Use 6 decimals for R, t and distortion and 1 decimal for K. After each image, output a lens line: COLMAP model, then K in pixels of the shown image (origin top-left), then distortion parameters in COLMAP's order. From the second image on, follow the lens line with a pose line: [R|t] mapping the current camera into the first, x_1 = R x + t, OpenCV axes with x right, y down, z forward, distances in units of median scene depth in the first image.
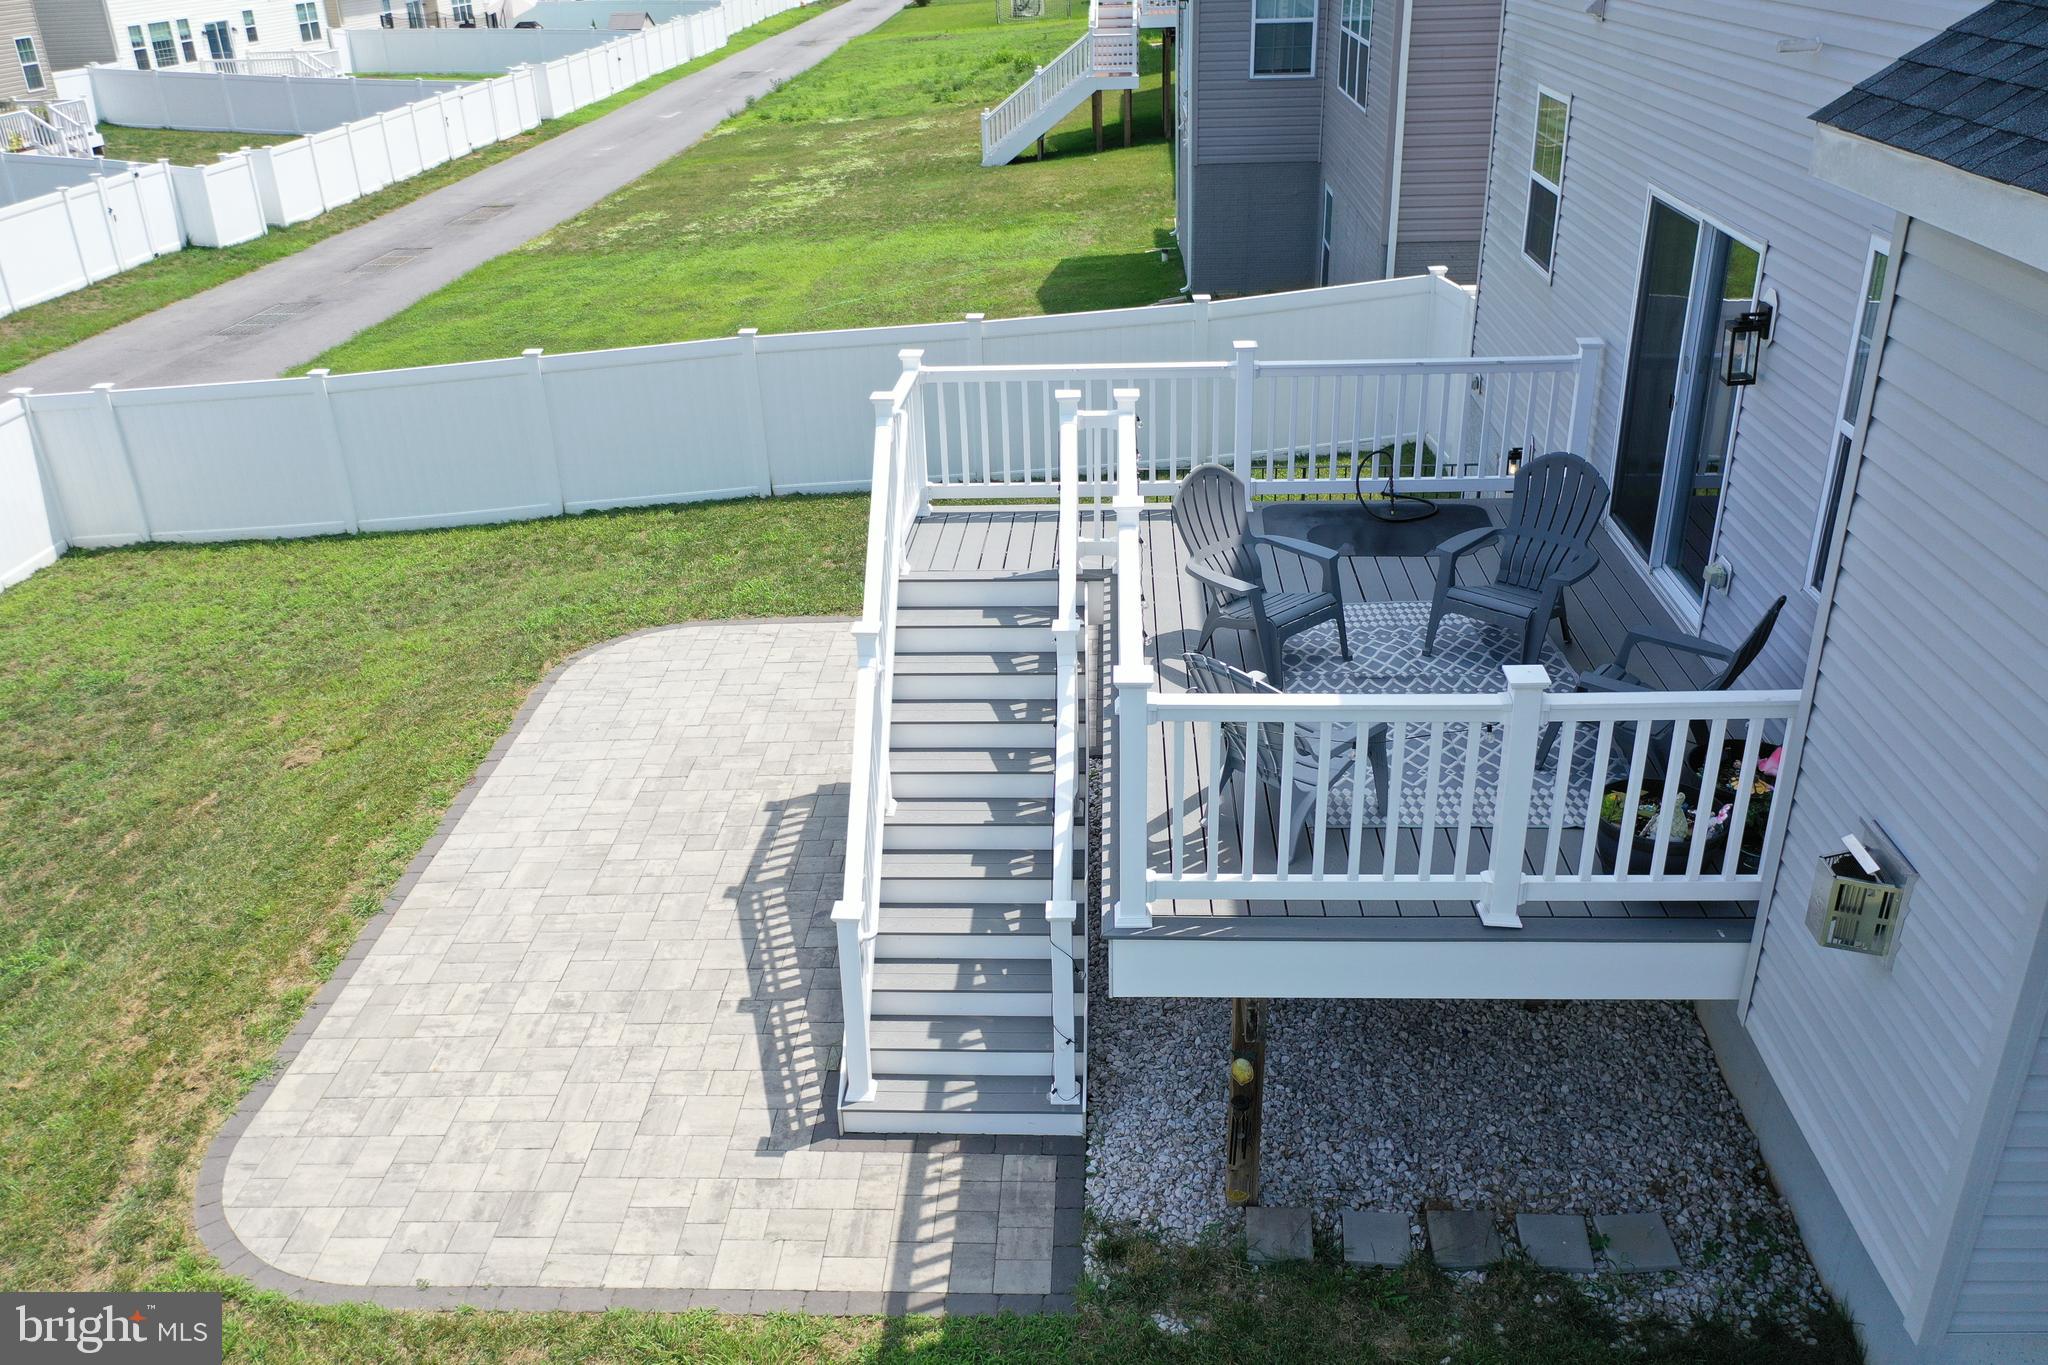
lens RADIAL K [[1604.7, 0, 1026.7], [0, 1604.7, 692.7], [0, 0, 1]] dist [-0.011408, 0.007811]
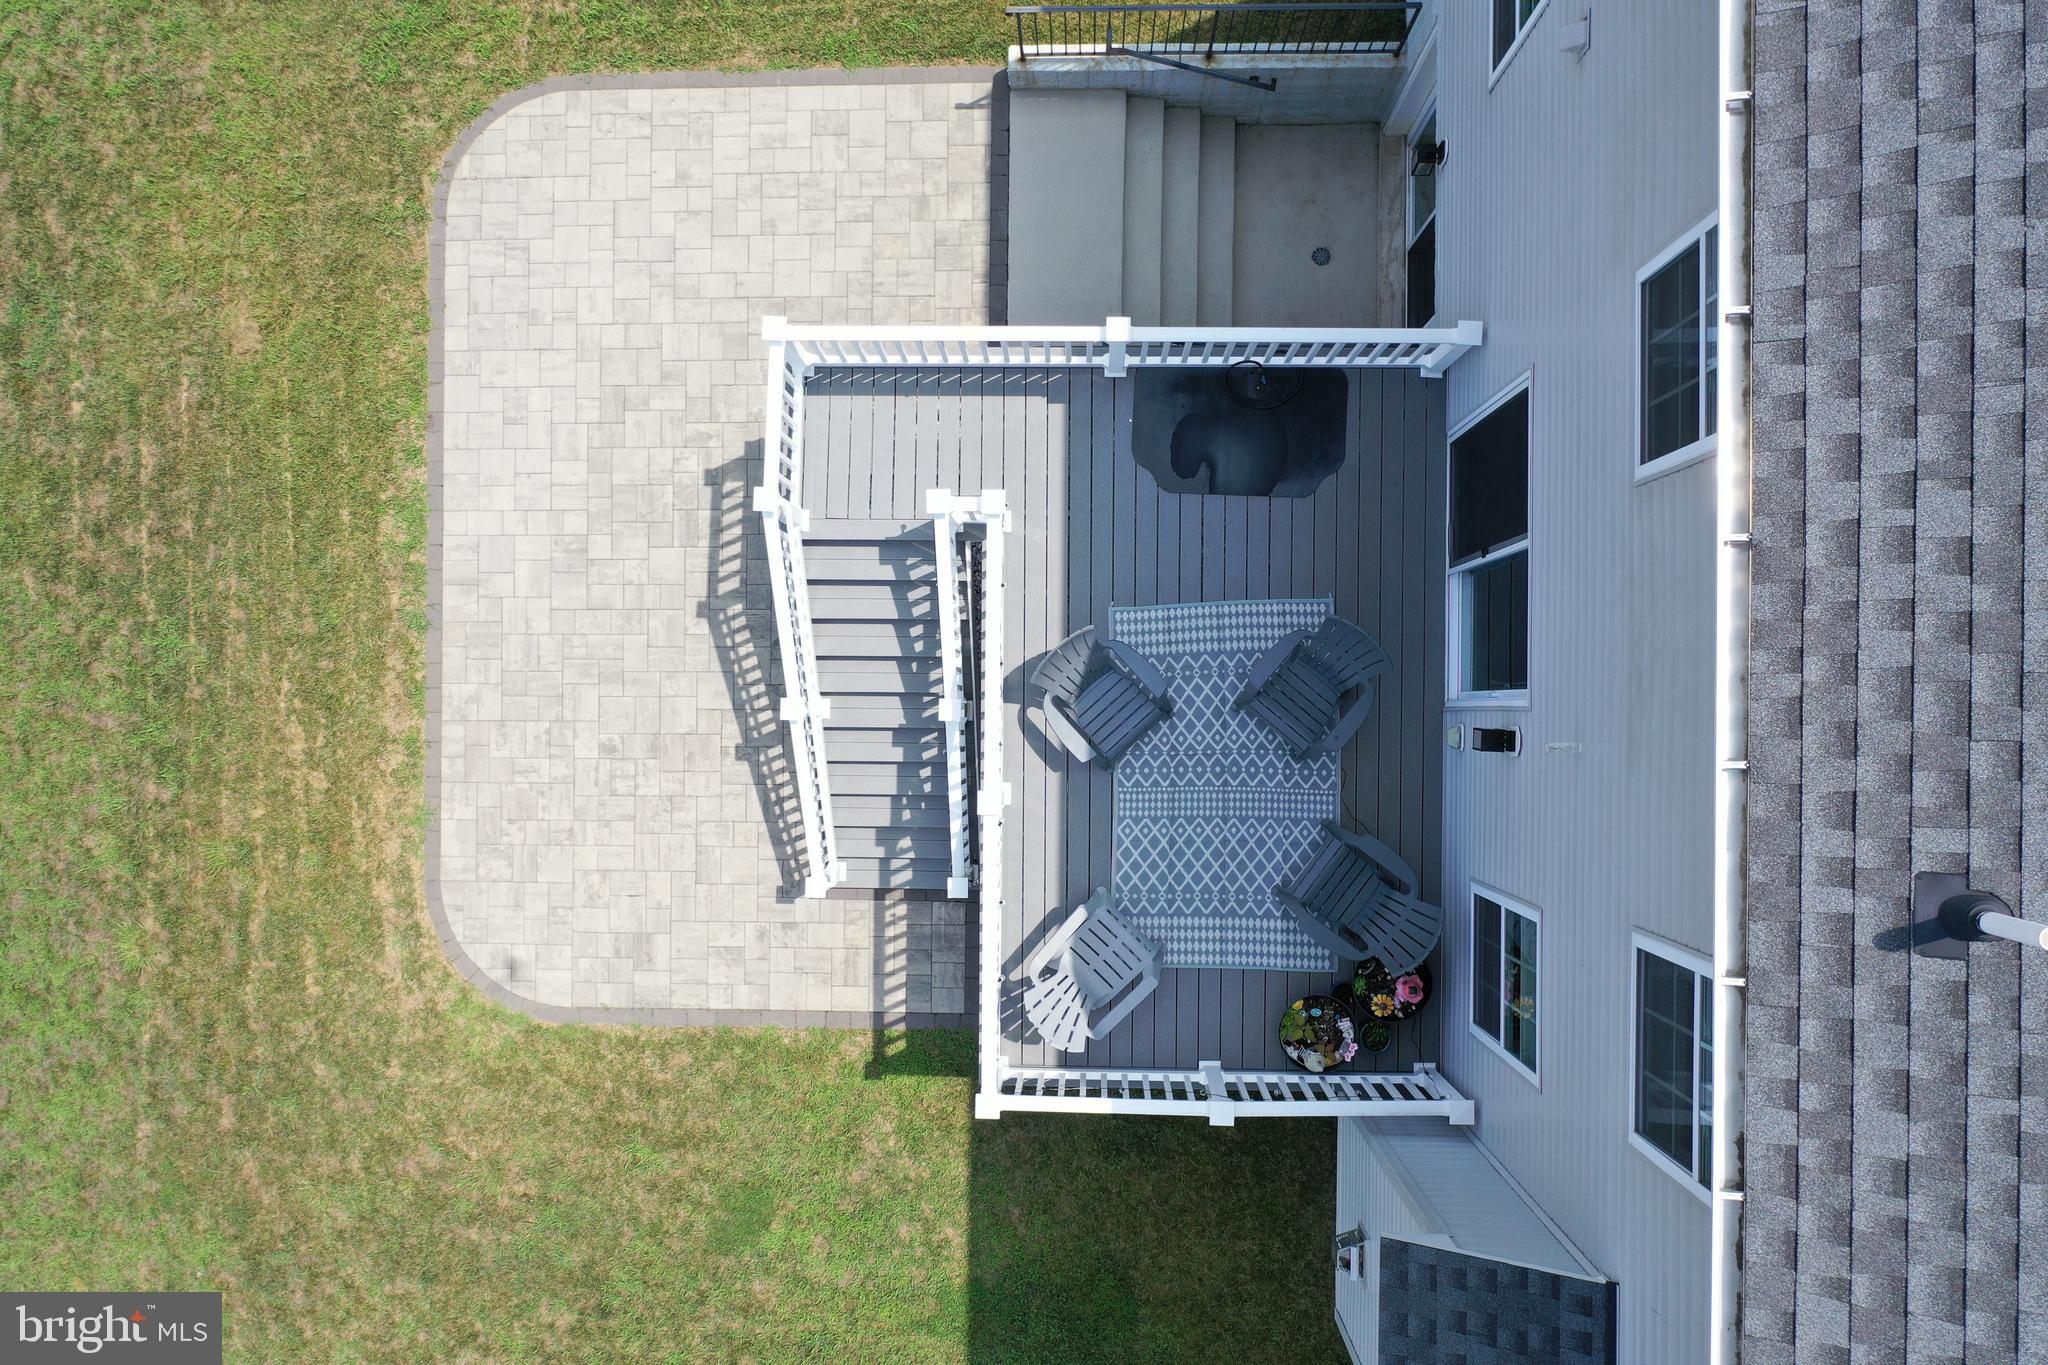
lens RADIAL K [[1604.7, 0, 1026.7], [0, 1604.7, 692.7], [0, 0, 1]] dist [-0.011408, 0.007811]
pose [[0.999196, -0.039470, -0.006968, 0.085157], [0.024195, 0.455407, 0.889955, -1.052727], [-0.031953, -0.889408, 0.455996, 0.390890]]
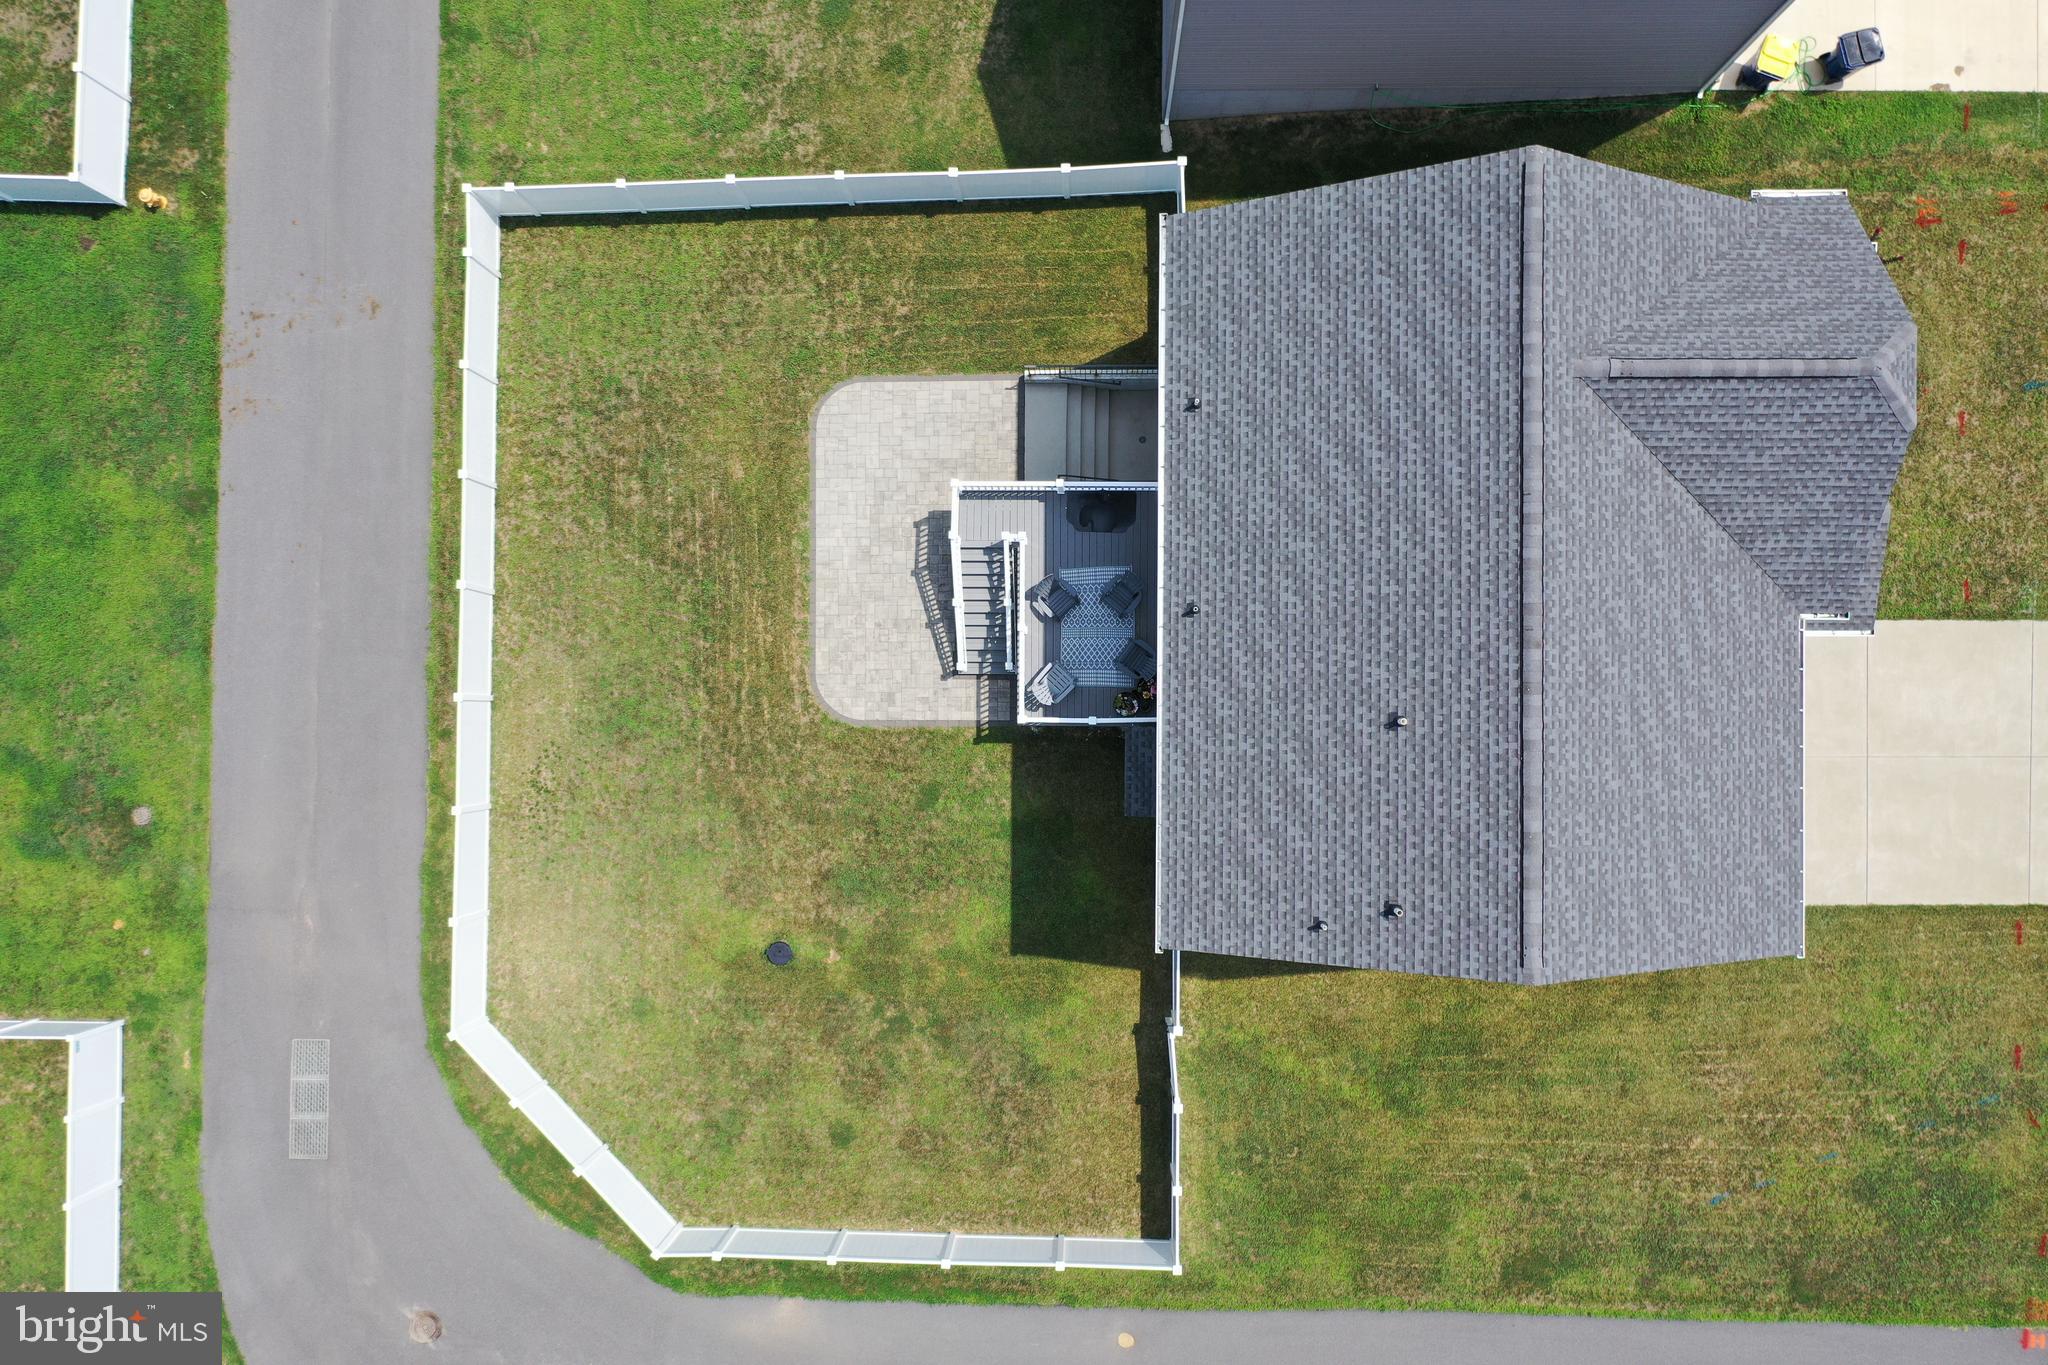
lens RADIAL K [[1604.7, 0, 1026.7], [0, 1604.7, 692.7], [0, 0, 1]] dist [-0.011408, 0.007811]
pose [[0.998989, -0.044458, -0.006685, 0.078571], [0.026404, 0.459842, 0.887608, -3.063950], [-0.036387, -0.886887, 0.460550, -0.895618]]
